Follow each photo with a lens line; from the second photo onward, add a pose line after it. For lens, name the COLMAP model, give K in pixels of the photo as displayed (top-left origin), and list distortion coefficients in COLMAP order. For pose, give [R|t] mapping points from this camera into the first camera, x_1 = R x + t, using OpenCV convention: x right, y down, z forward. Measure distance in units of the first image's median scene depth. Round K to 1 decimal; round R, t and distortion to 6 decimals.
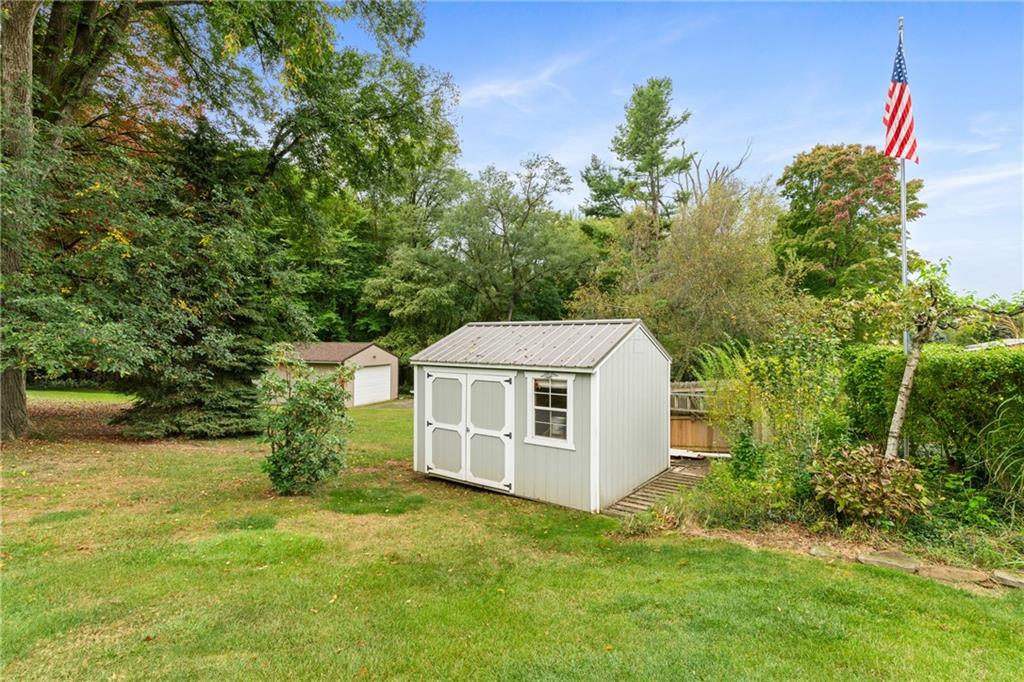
lens RADIAL K [[481.7, 0, 512.2], [0, 481.7, 341.5], [0, 0, 1]] dist [-0.000505, -0.000107]
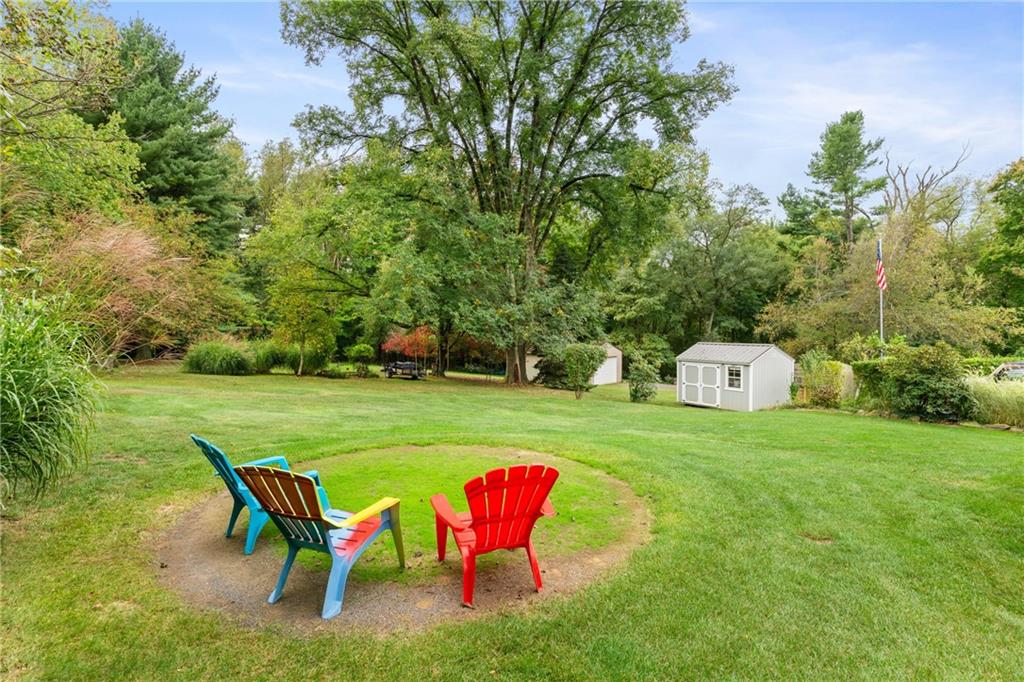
lens RADIAL K [[481.7, 0, 513.2], [0, 481.7, 338.5], [0, 0, 1]] dist [-0.000505, -0.000107]
pose [[0.924978, 0.002634, -0.380011, -0.007937], [0.002883, 0.999899, 0.013949, -0.022074], [0.380009, -0.013998, 0.924877, -0.352735]]
